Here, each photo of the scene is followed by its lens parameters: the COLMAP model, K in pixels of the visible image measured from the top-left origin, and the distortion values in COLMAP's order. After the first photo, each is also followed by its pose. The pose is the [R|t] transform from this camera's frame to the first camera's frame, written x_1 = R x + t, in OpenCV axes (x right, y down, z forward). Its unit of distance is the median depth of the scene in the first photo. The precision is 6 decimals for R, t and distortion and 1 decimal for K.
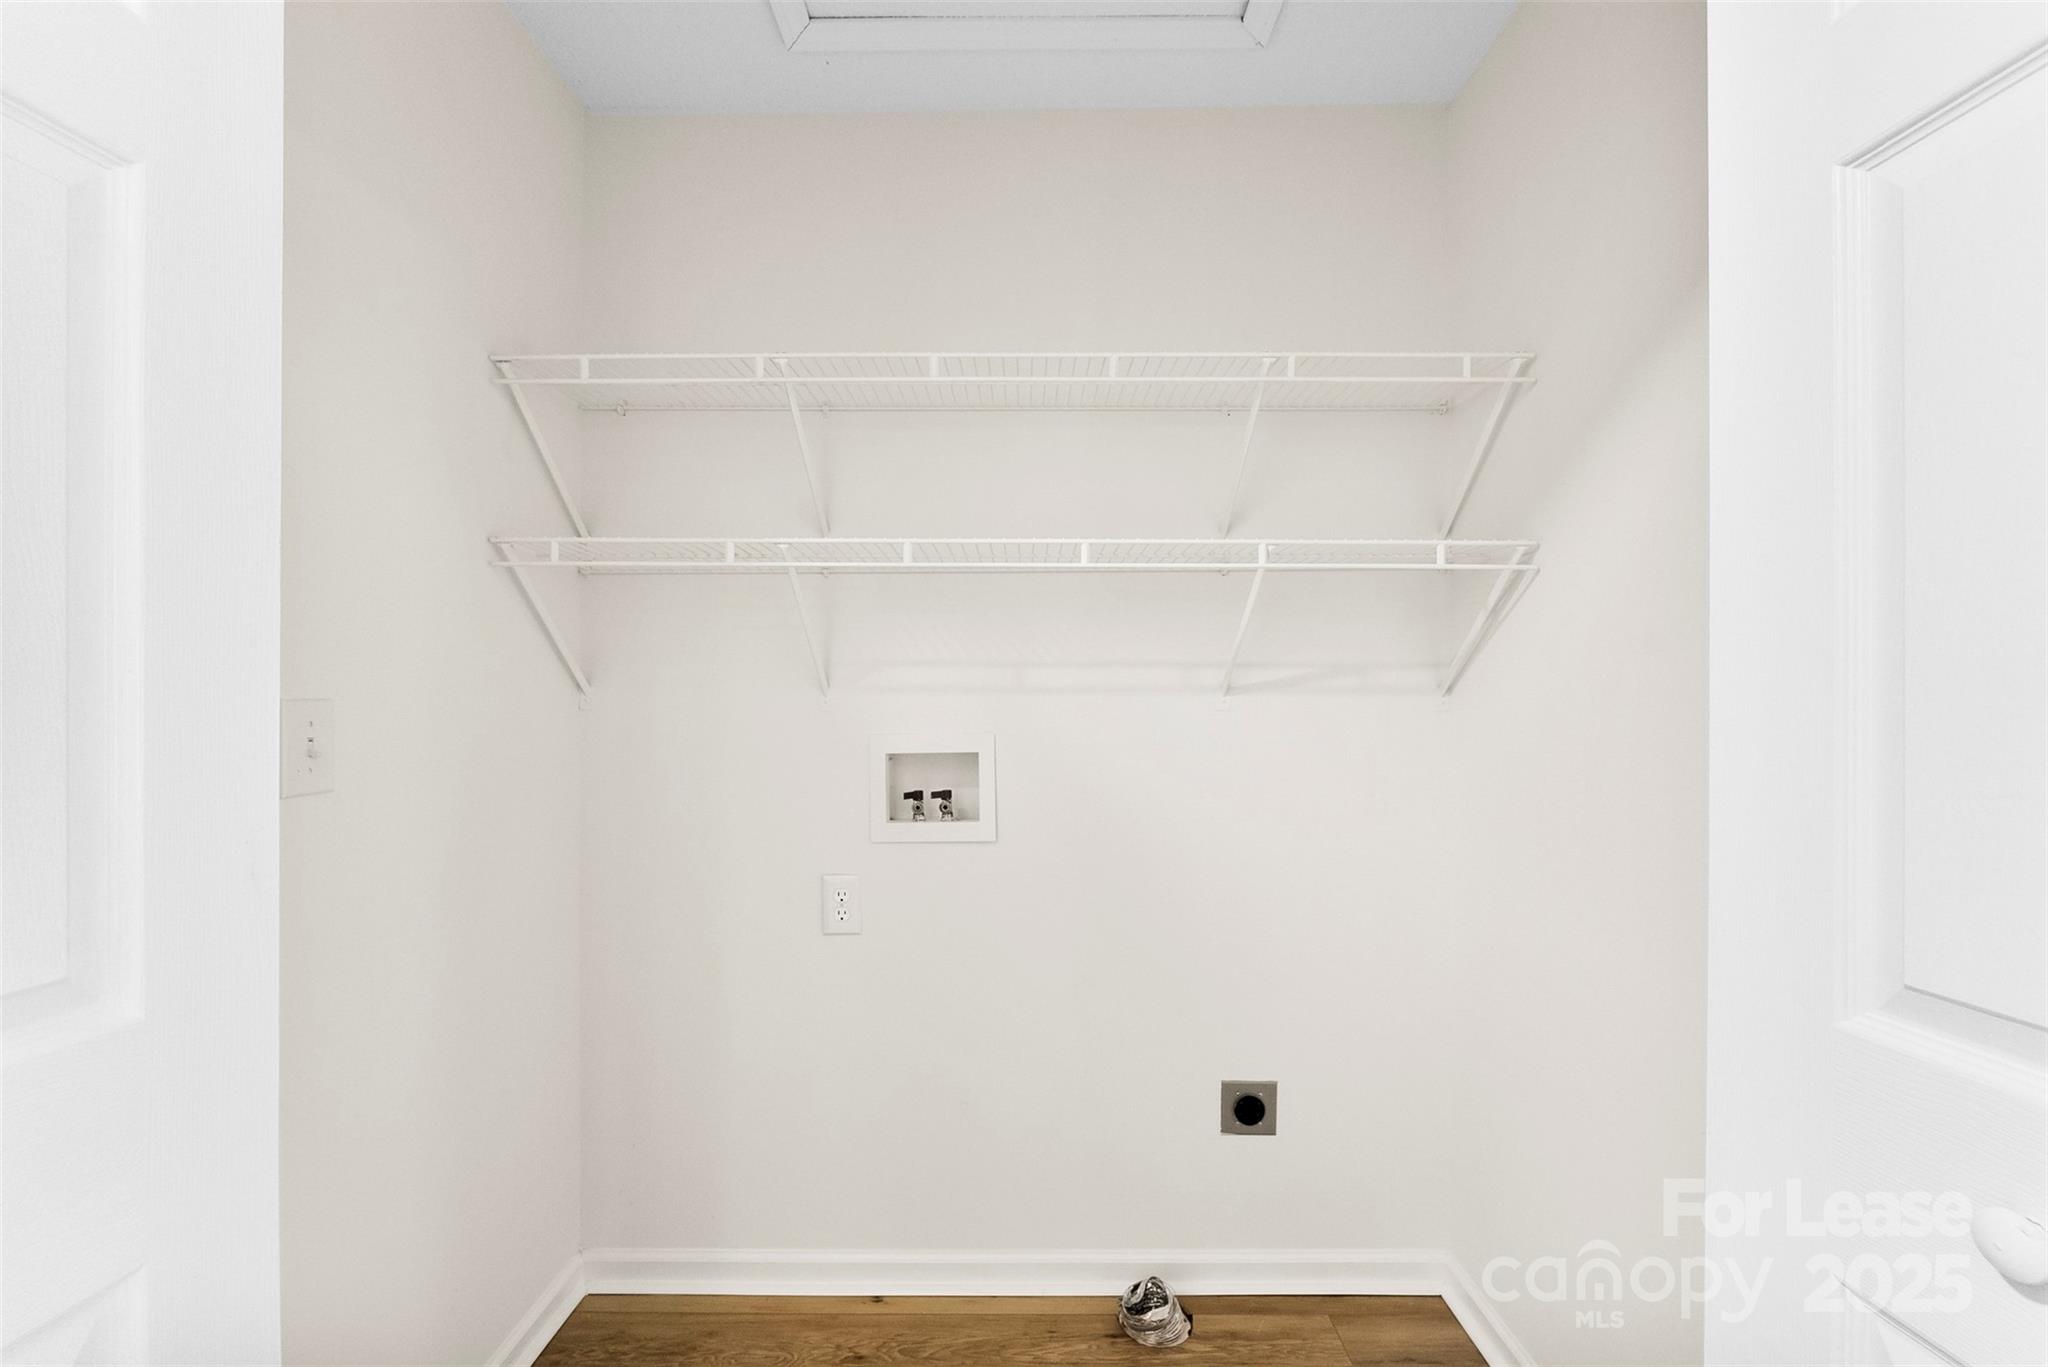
lens RADIAL K [[852.9, 0, 1024.5], [0, 852.9, 668.4], [0, 0, 1]] dist [-0.011142, 0.000473]
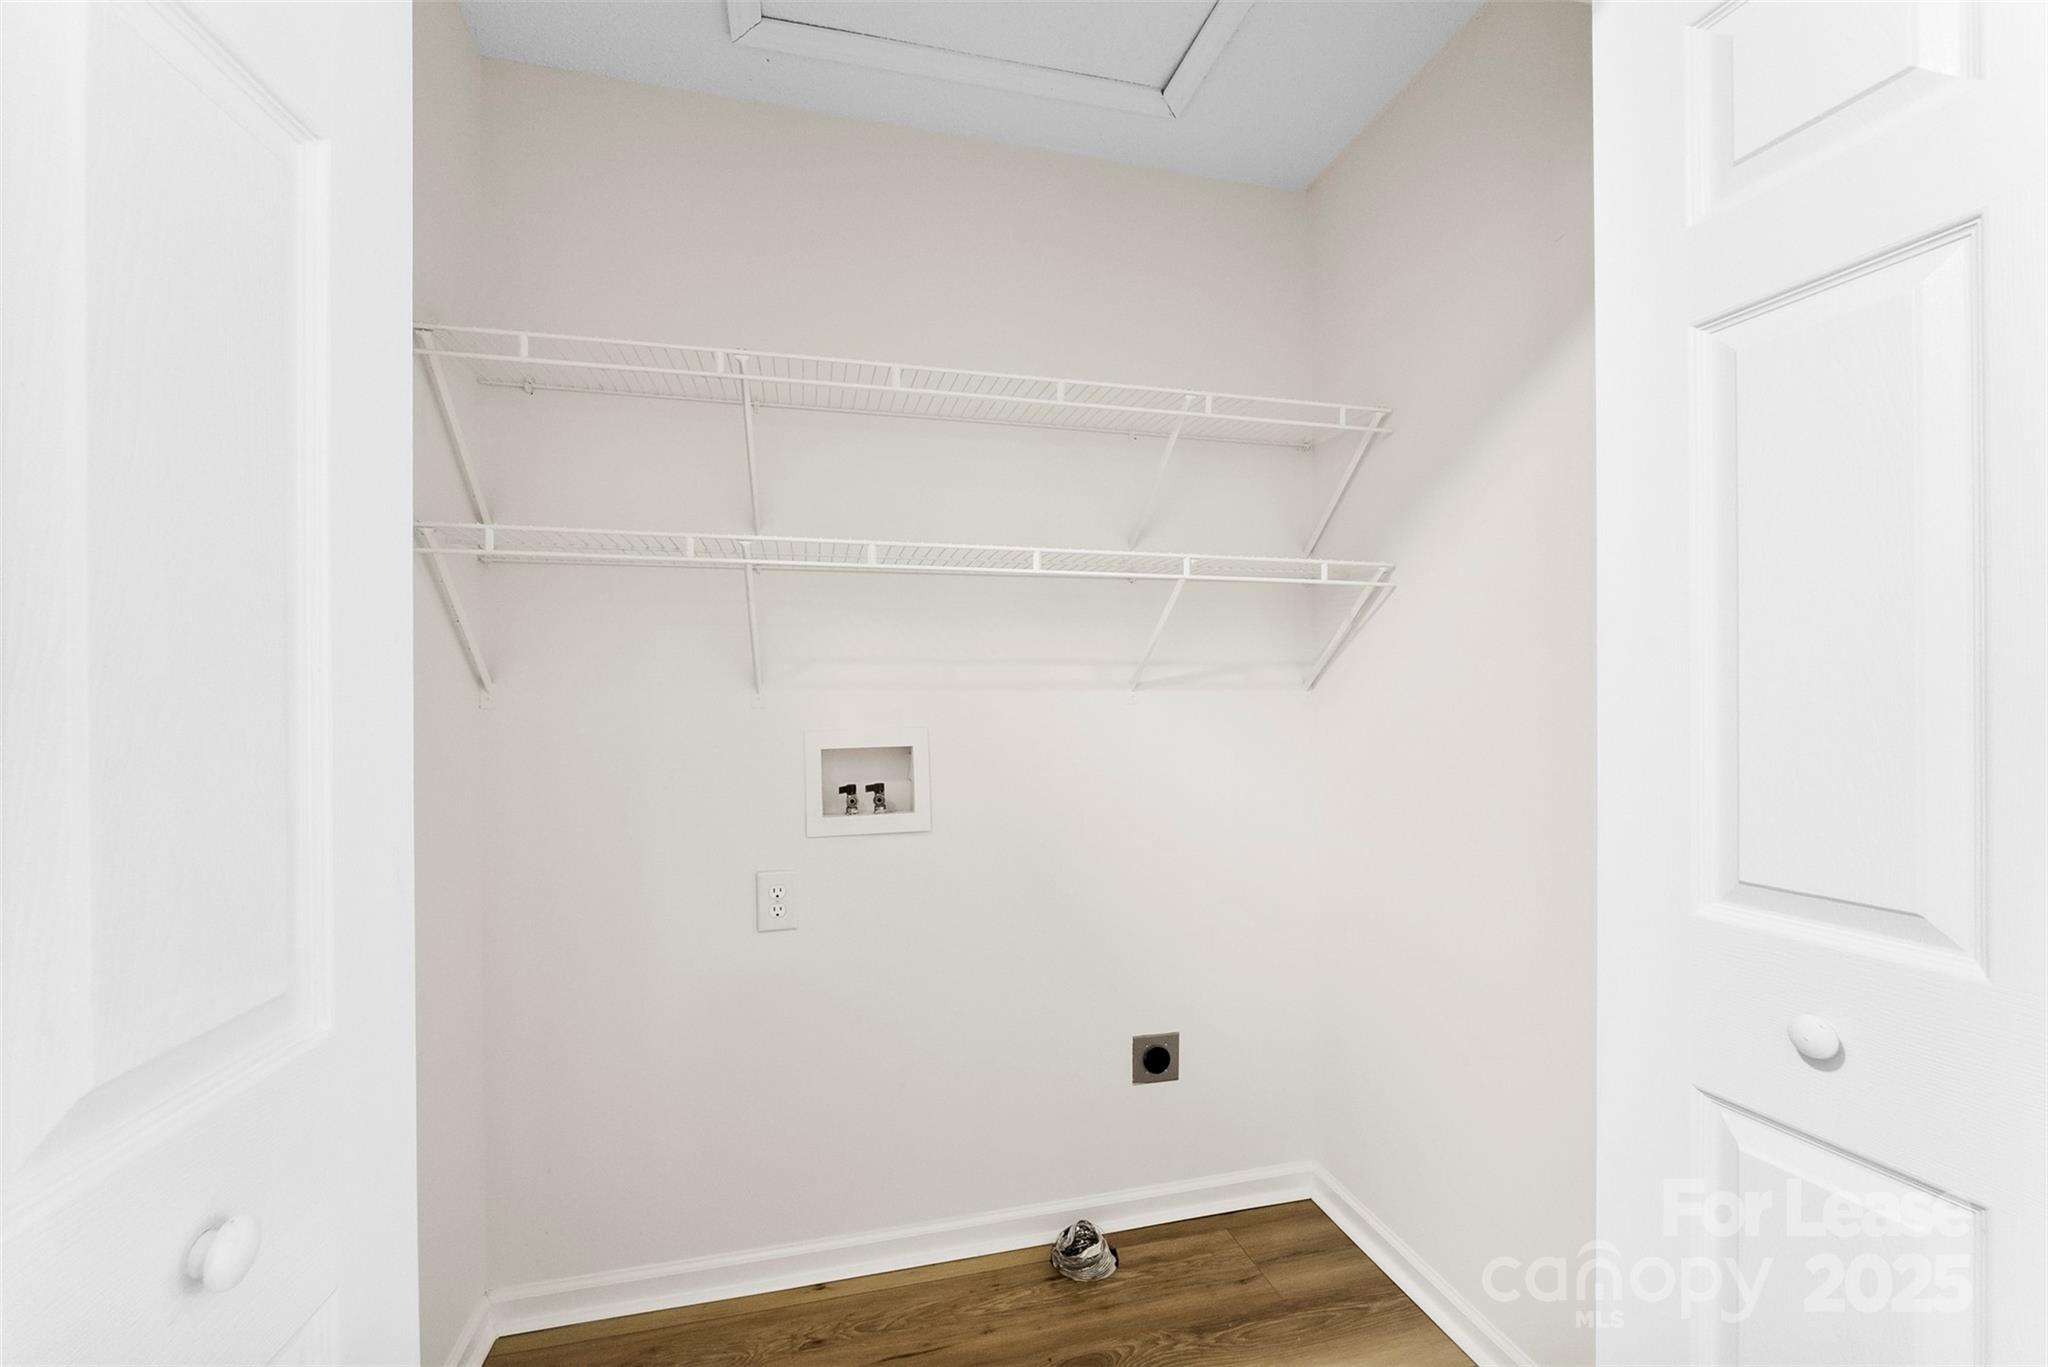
lens RADIAL K [[845.5, 0, 1019.1], [0, 845.5, 667.9], [0, 0, 1]] dist [-0.007321, 0.000150]
pose [[0.968452, 0.003247, 0.249180, -0.203727], [-0.002769, 0.999994, -0.002268, 0.004671], [-0.249186, 0.001506, 0.968454, -0.039205]]
